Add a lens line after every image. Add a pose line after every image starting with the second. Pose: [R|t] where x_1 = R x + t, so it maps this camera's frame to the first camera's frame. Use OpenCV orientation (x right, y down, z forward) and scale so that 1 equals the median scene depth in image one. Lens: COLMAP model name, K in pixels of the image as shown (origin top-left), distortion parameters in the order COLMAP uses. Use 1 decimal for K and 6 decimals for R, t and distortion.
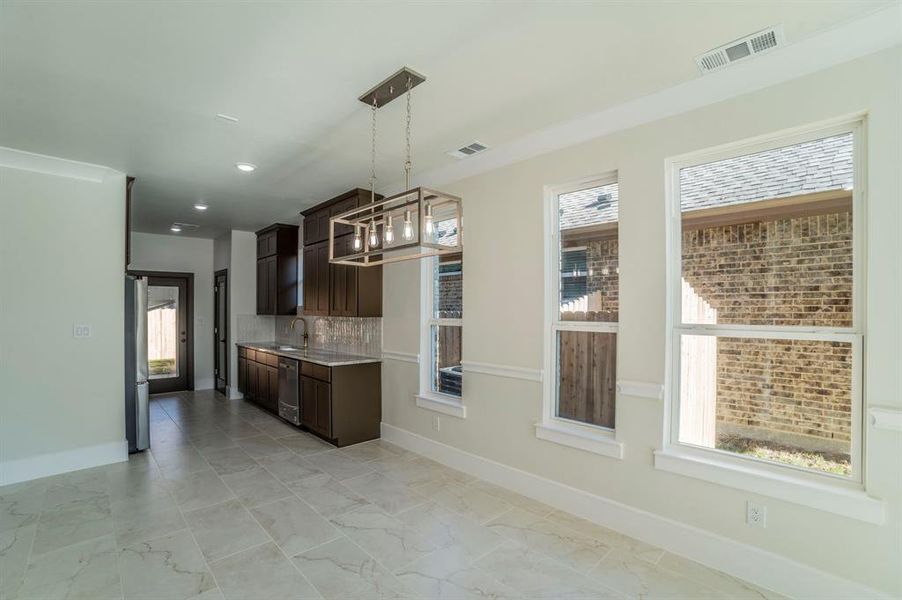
lens RADIAL K [[403.6, 0, 447.3], [0, 403.6, 307.1], [0, 0, 1]] dist [-0.098034, 0.034065]
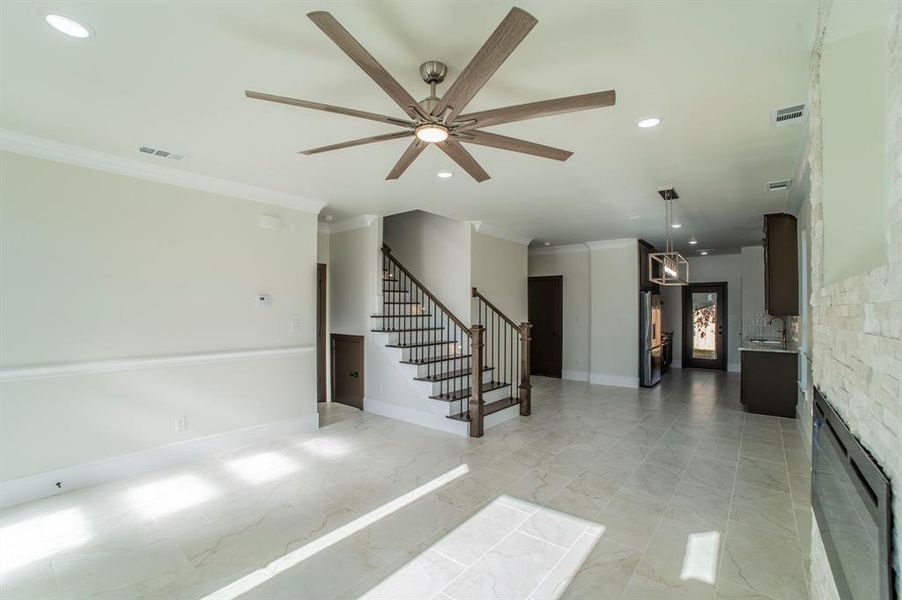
lens RADIAL K [[403.6, 0, 447.3], [0, 403.6, 307.1], [0, 0, 1]] dist [-0.098034, 0.034065]
pose [[0.120888, -0.006629, -0.992644, 0.817680], [0.006193, 0.999963, -0.005923, 0.000865], [0.992647, -0.005432, 0.120925, -0.151244]]
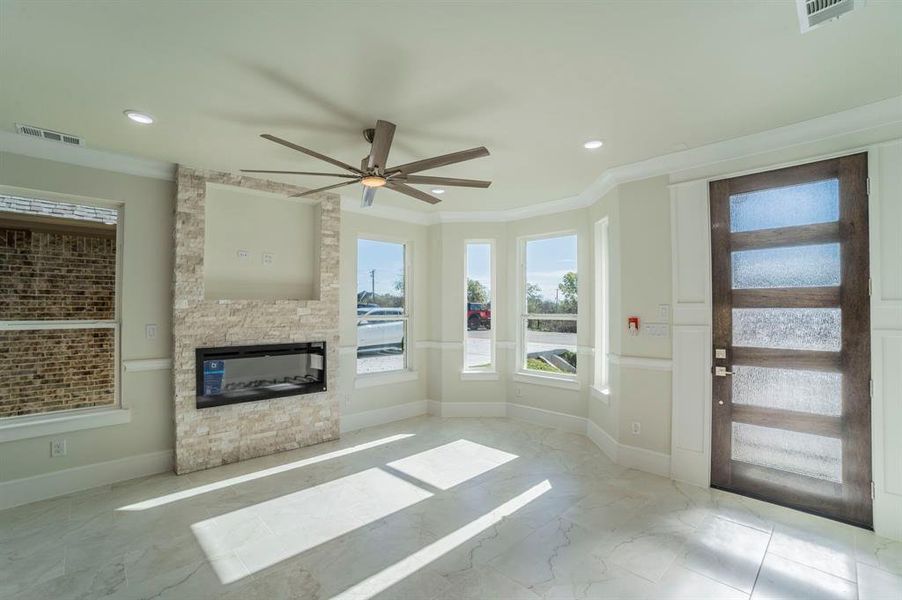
lens RADIAL K [[403.6, 0, 447.3], [0, 403.6, 307.1], [0, 0, 1]] dist [-0.098034, 0.034065]
pose [[0.001917, 0.005862, 0.999981, -0.296282], [-0.003986, 0.999975, -0.005854, 0.000314], [-0.999990, -0.003974, 0.001940, -0.234007]]
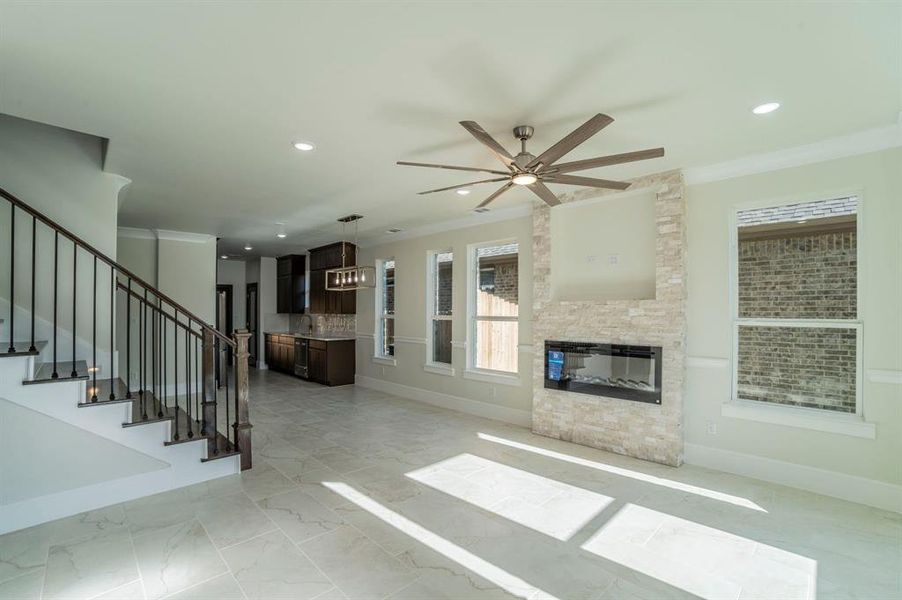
lens RADIAL K [[403.6, 0, 447.3], [0, 403.6, 307.1], [0, 0, 1]] dist [-0.098034, 0.034065]
pose [[0.999969, -0.000580, 0.007819, 0.222778], [0.000585, 1.000000, -0.000682, -0.003723], [-0.007819, 0.000686, 0.999969, -0.752261]]
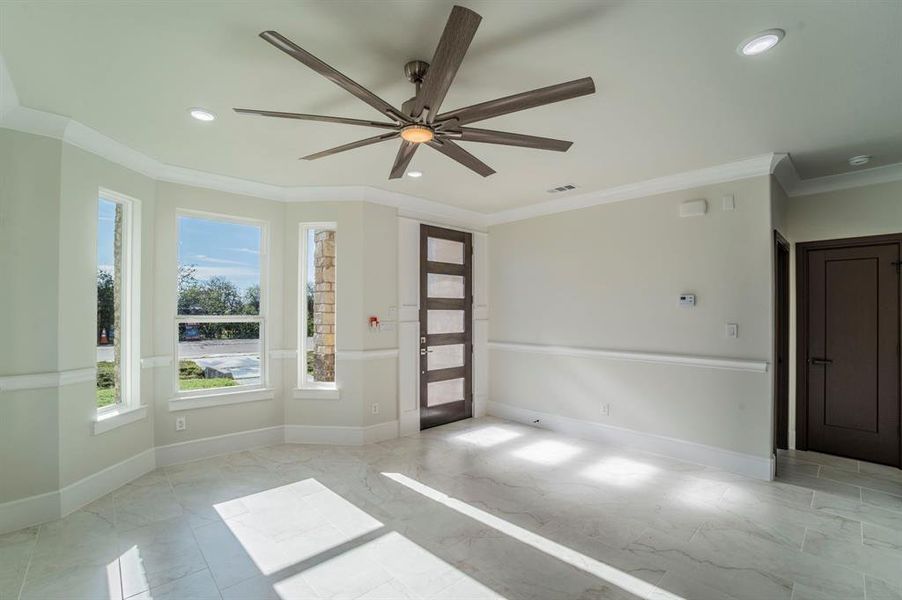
lens RADIAL K [[403.6, 0, 447.3], [0, 403.6, 307.1], [0, 0, 1]] dist [-0.098034, 0.034065]
pose [[-0.999814, -0.002075, 0.019169, 0.306358], [-0.002318, 0.999917, -0.012656, 0.003066], [-0.019142, -0.012698, -0.999736, 0.361973]]
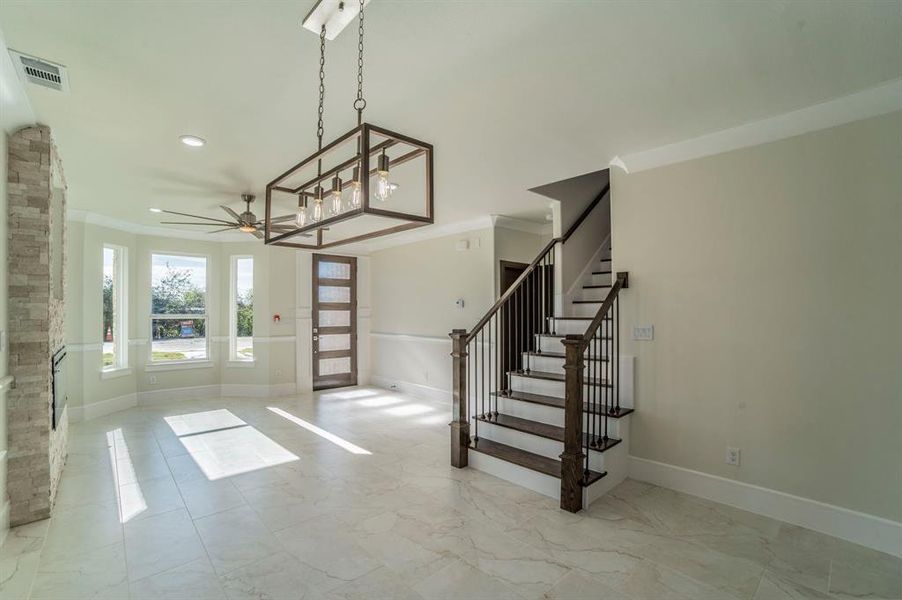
lens RADIAL K [[403.6, 0, 447.3], [0, 403.6, 307.1], [0, 0, 1]] dist [-0.098034, 0.034065]
pose [[-0.999605, 0.000560, 0.028113, -0.185954], [0.000189, 0.999913, -0.013209, 0.004561], [-0.028118, -0.013199, -0.999517, 0.876665]]
